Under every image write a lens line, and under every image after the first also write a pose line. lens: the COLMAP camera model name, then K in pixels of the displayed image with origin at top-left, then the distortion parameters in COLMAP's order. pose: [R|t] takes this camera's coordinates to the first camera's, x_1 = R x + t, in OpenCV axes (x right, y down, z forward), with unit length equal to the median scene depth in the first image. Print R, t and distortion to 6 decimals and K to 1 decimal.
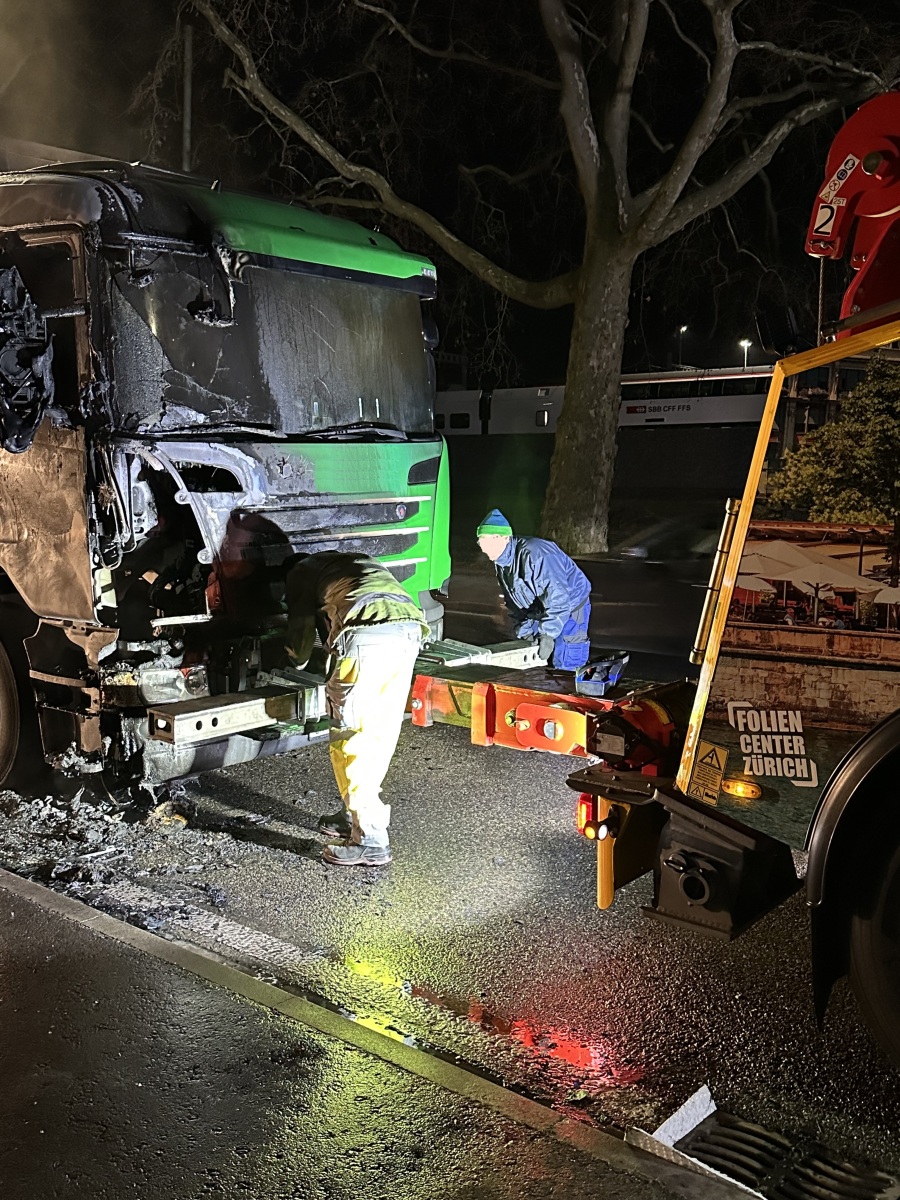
lens RADIAL K [[1187.3, 0, 449.9], [0, 1187.3, 601.6], [0, 0, 1]] dist [0.004168, 0.000000]
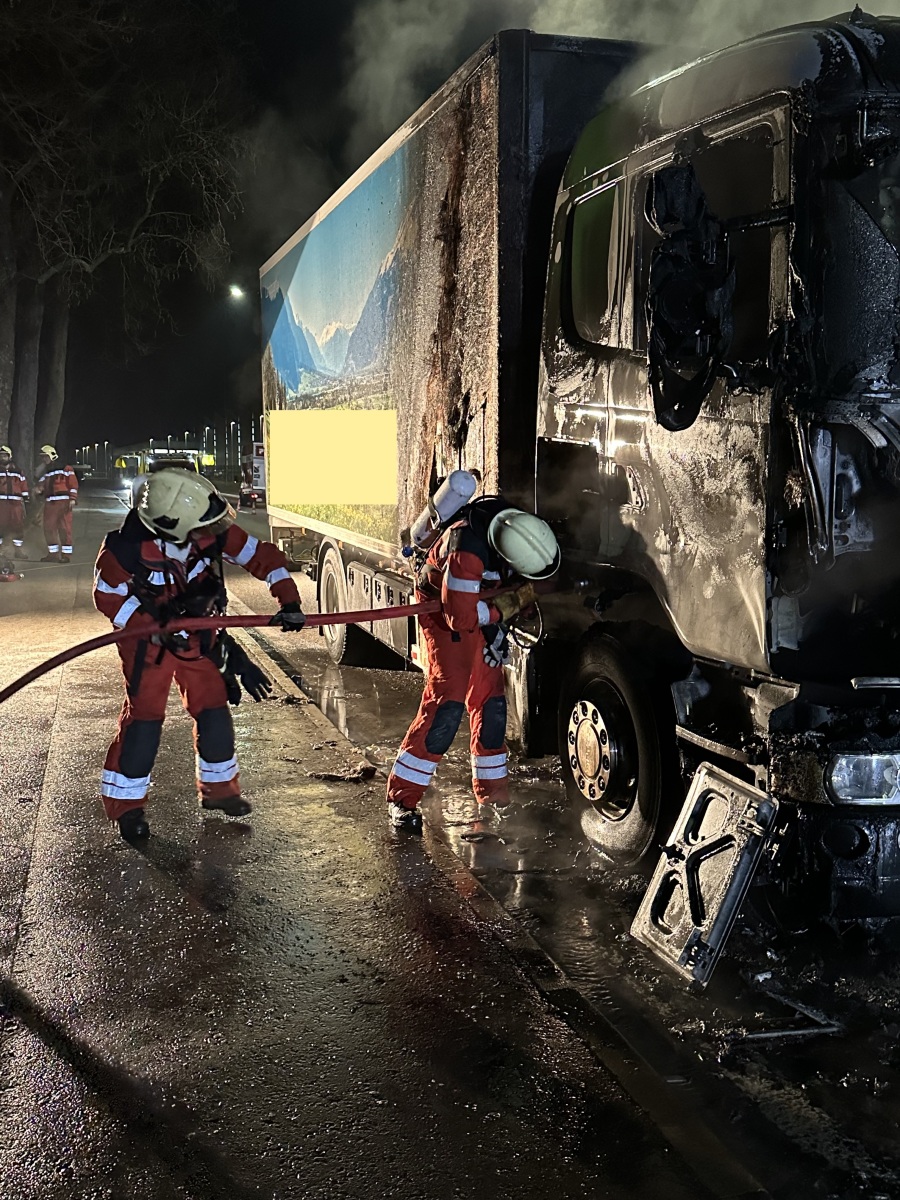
lens RADIAL K [[1151.9, 0, 449.5], [0, 1151.9, 600.8], [0, 0, 1]] dist [0.012125, 0.000000]
pose [[0.846282, 0.057610, -0.529611, -0.104882], [-0.068577, 0.997645, -0.001059, -0.009143], [0.528303, 0.037215, 0.848240, 0.337606]]
